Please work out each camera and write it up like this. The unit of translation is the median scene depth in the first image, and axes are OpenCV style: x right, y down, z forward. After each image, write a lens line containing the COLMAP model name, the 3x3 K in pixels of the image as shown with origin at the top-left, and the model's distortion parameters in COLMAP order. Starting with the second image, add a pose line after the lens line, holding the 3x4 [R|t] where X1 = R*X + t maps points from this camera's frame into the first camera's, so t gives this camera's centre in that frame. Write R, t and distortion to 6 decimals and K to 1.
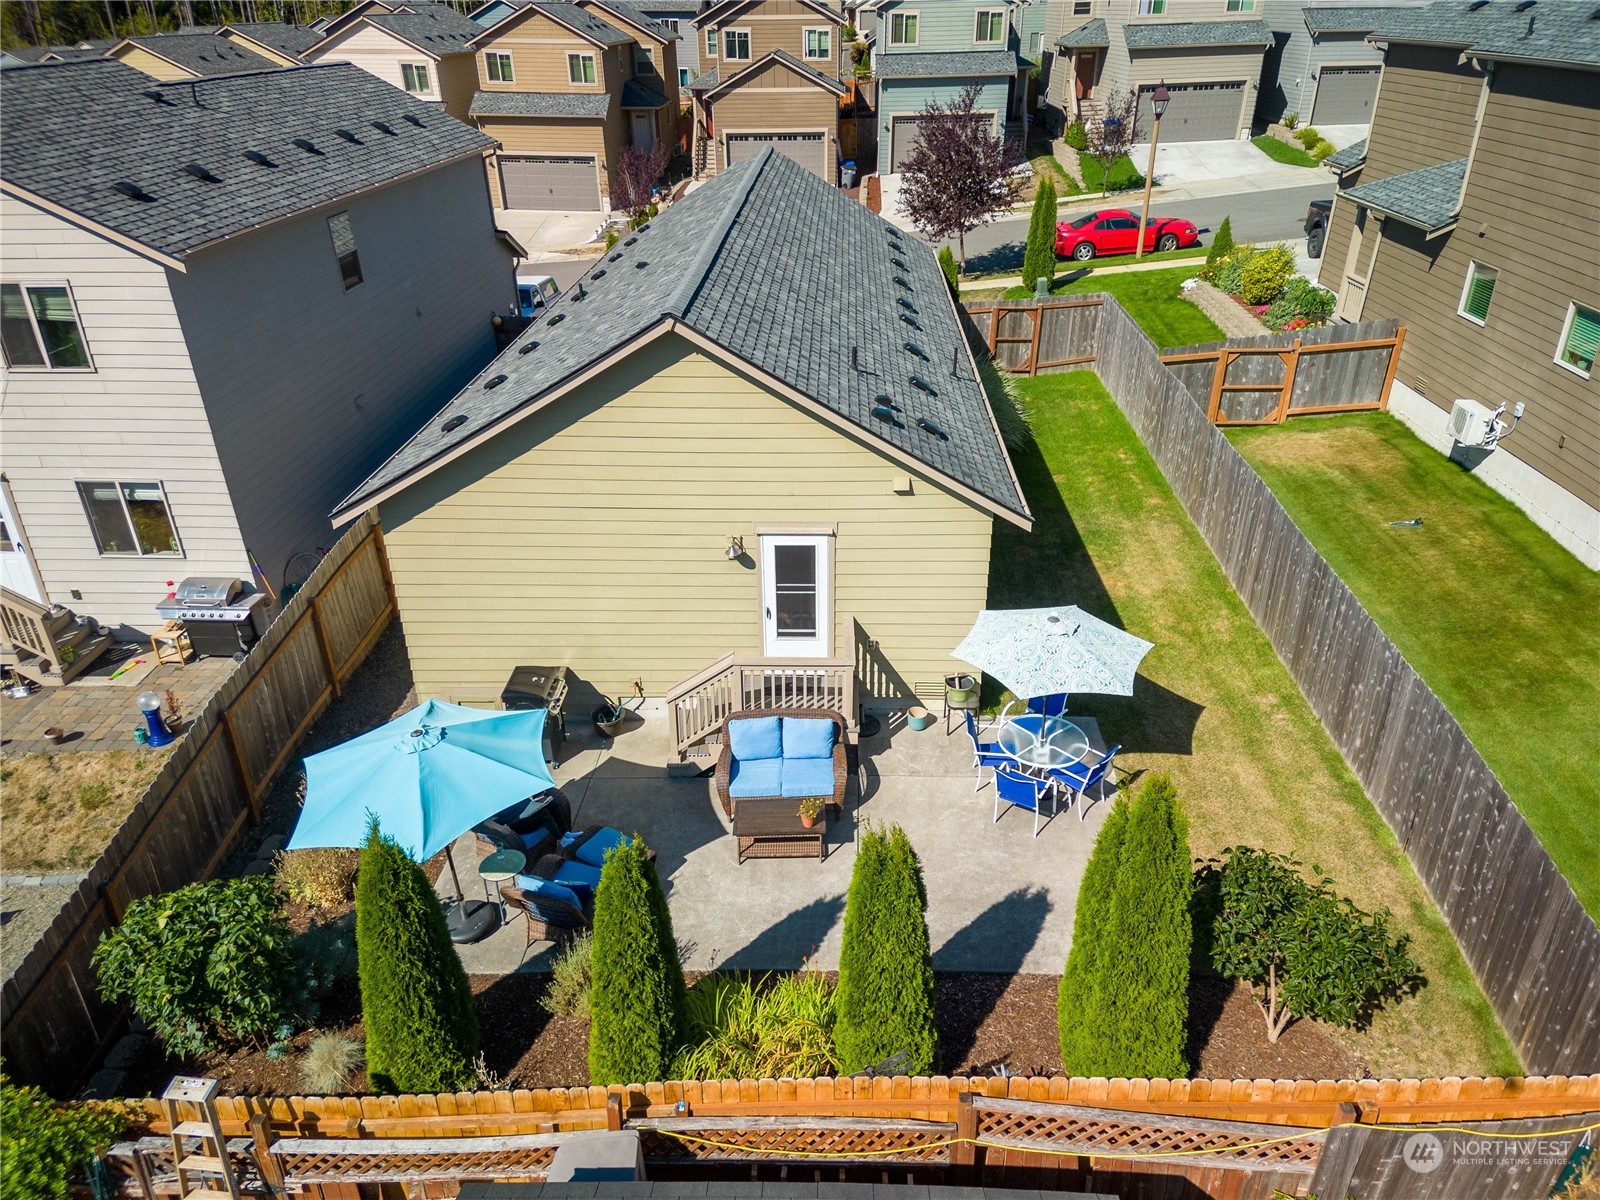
lens RADIAL K [[1102.6, 0, 790.7], [0, 1102.6, 596.3], [0, 0, 1]] dist [0.307244, -0.341189]
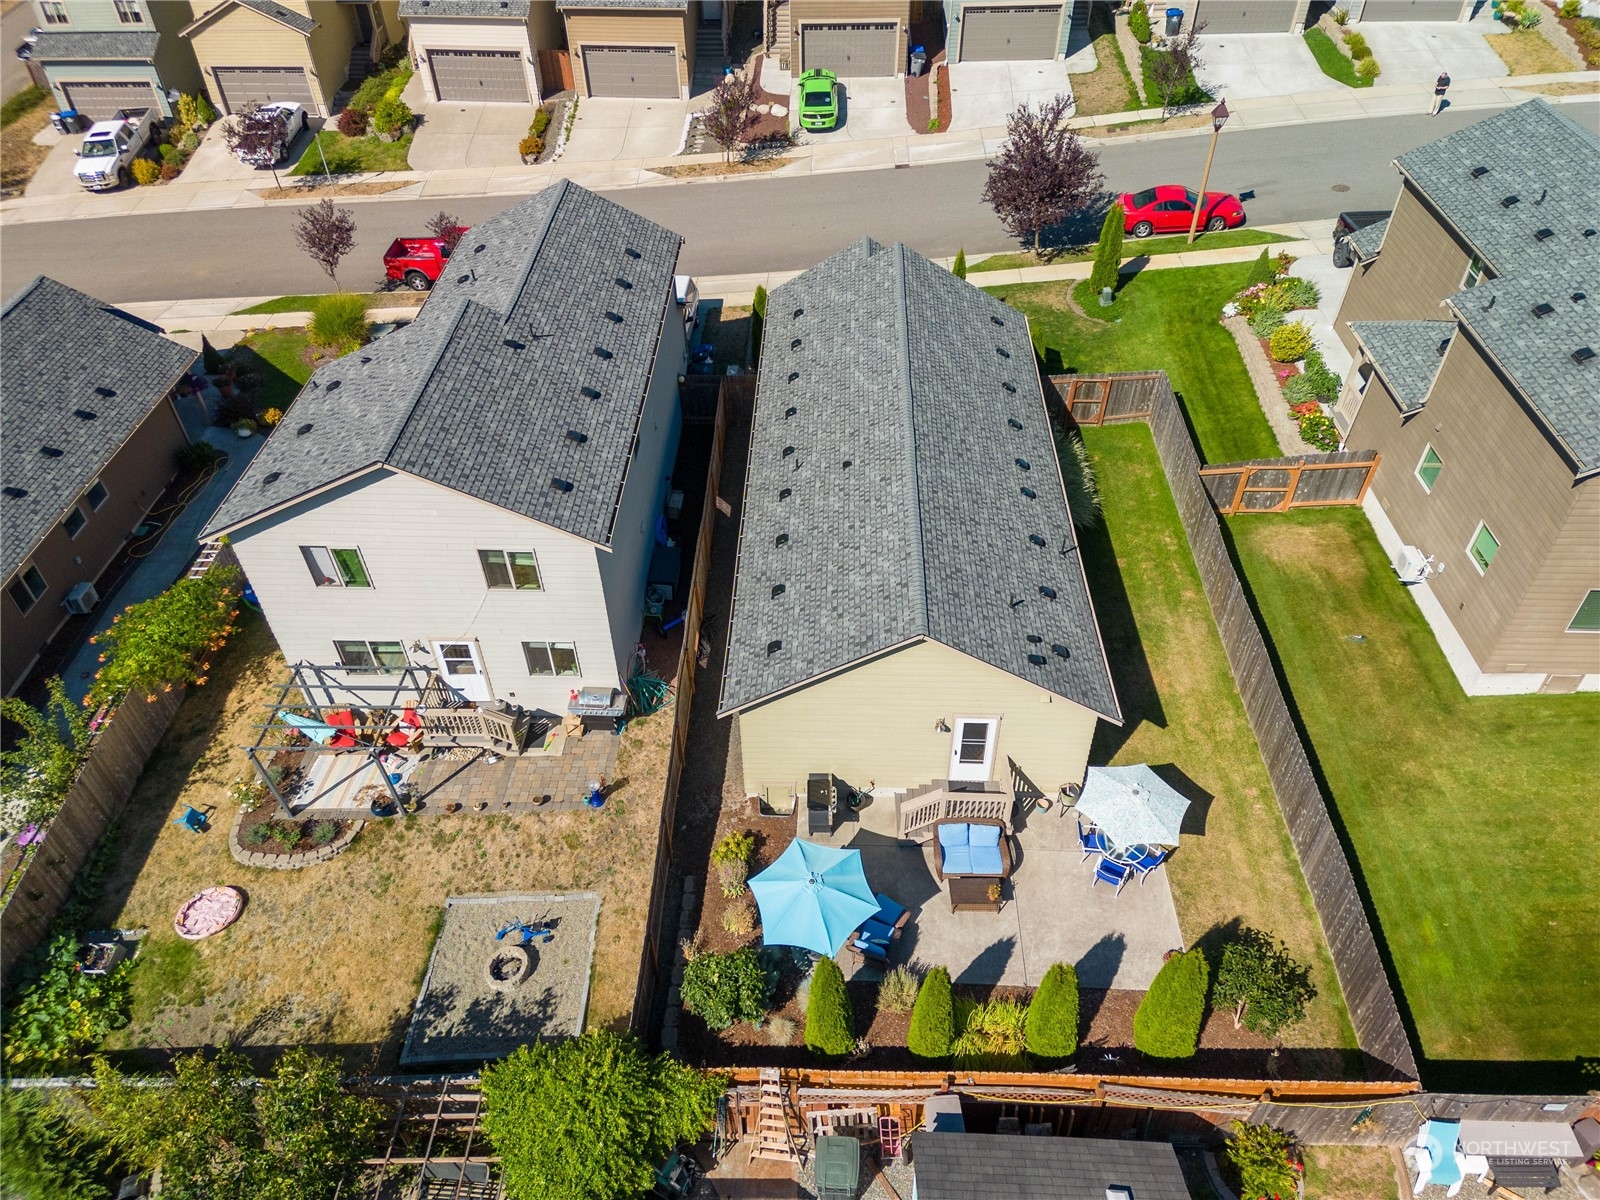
lens RADIAL K [[1102.6, 0, 790.7], [0, 1102.6, 596.3], [0, 0, 1]] dist [0.307244, -0.341189]
pose [[0.999989, -0.004162, -0.002302, -0.244580], [0.004596, 0.970139, 0.242505, -0.576313], [0.001224, -0.242512, 0.970148, -0.542679]]
